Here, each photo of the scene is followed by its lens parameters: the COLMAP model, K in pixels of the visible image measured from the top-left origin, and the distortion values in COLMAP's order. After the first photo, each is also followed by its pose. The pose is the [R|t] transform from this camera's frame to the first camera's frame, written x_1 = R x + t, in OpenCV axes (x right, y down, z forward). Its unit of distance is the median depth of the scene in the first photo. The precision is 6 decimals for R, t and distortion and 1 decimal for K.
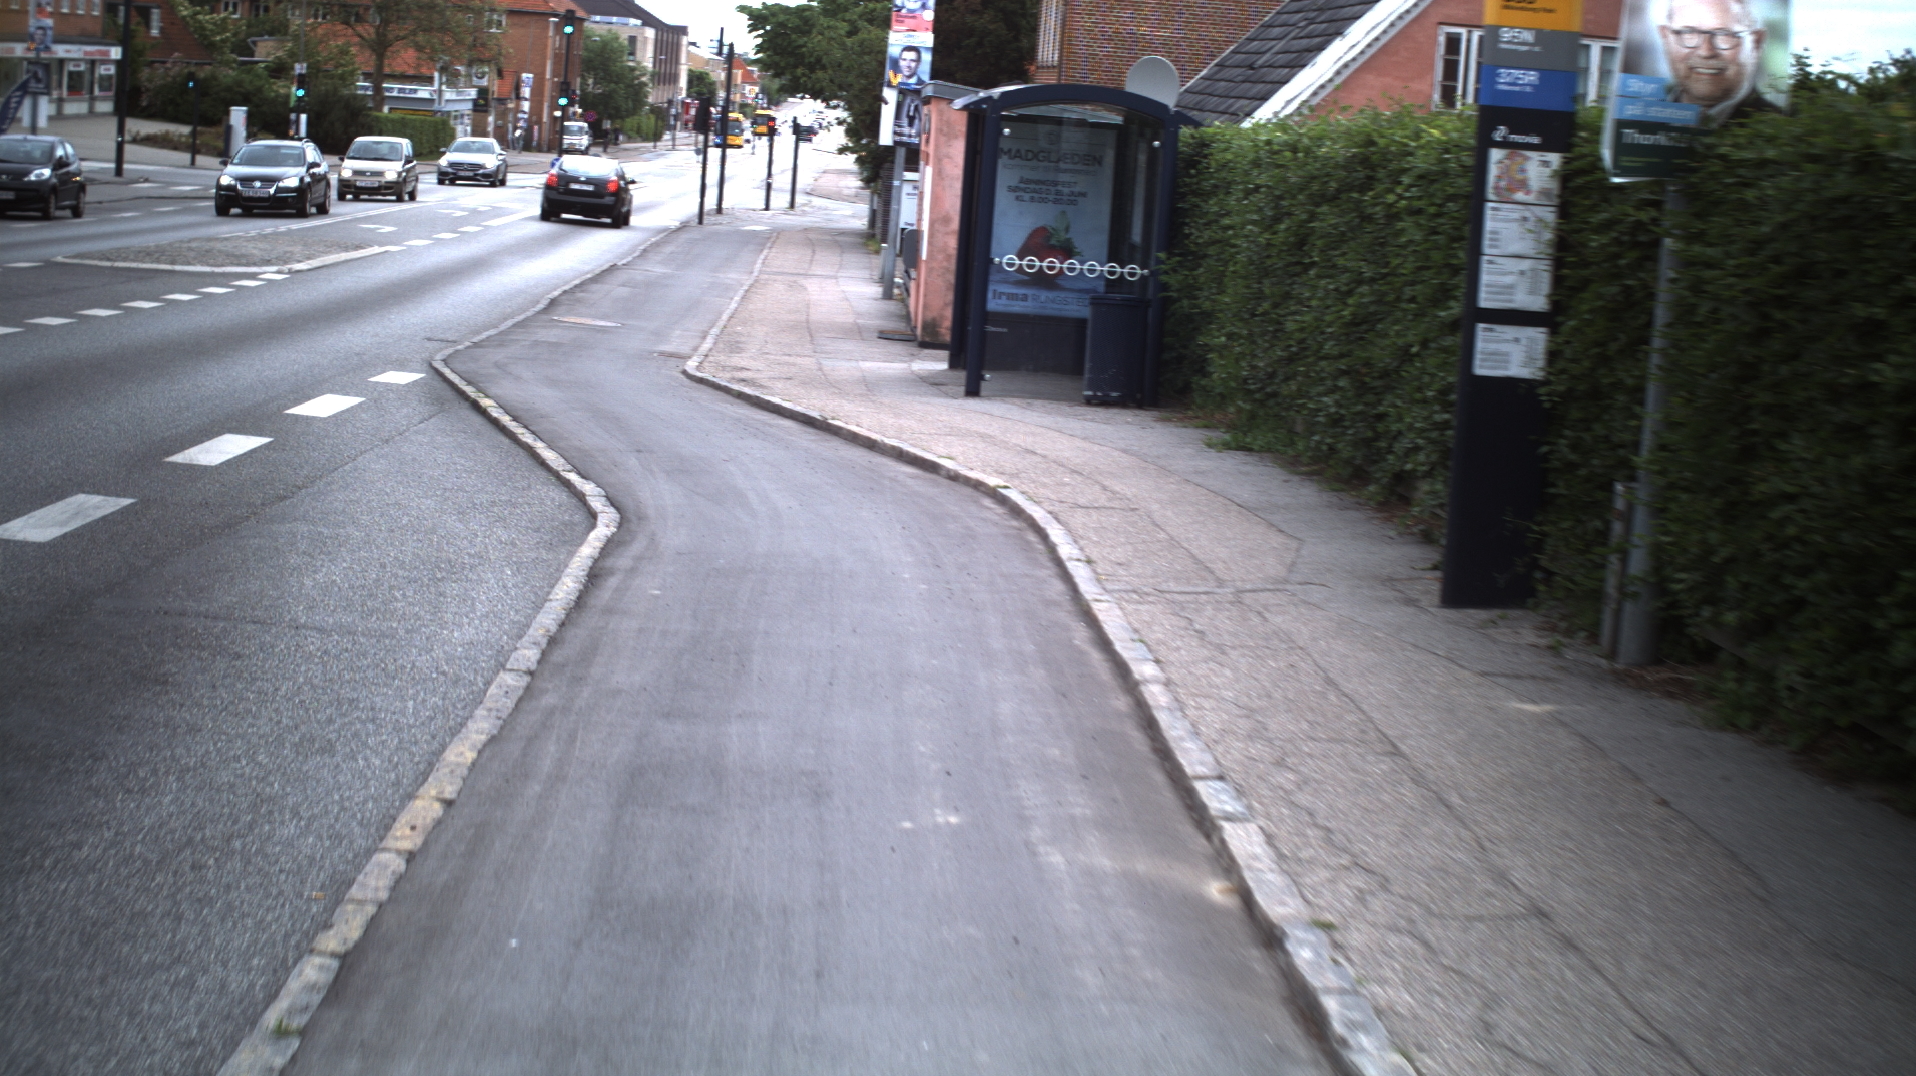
lens RADIAL K [[3430.0, 0, 958.0], [0, 3430.0, 538.0], [0, 0, 1]] dist [-0.289344, 0.330467]
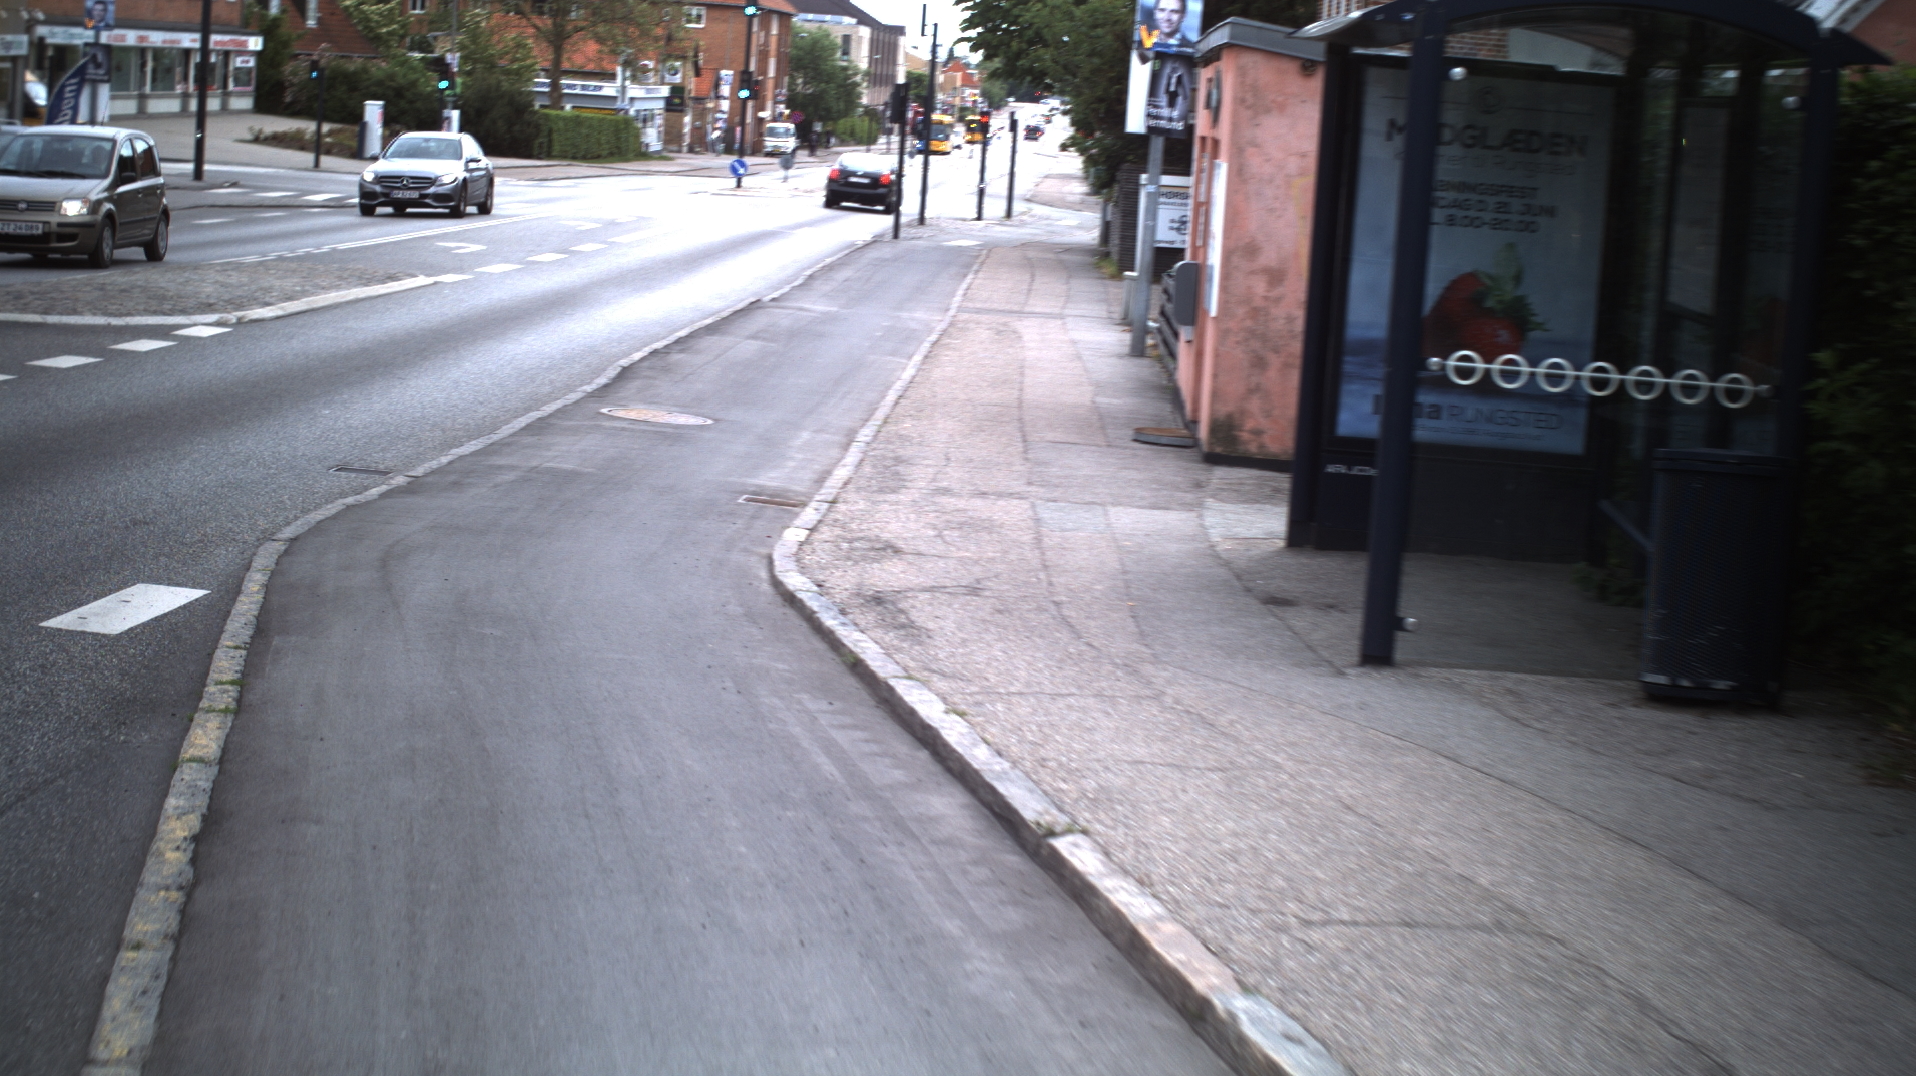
lens RADIAL K [[3430.0, 0, 958.0], [0, 3430.0, 538.0], [0, 0, 1]] dist [-0.289344, 0.330467]
pose [[0.997915, 0.004231, -0.064408, -0.007147], [-0.004337, 0.999989, -0.001517, -0.018794], [0.064401, 0.001794, 0.997922, 0.181526]]
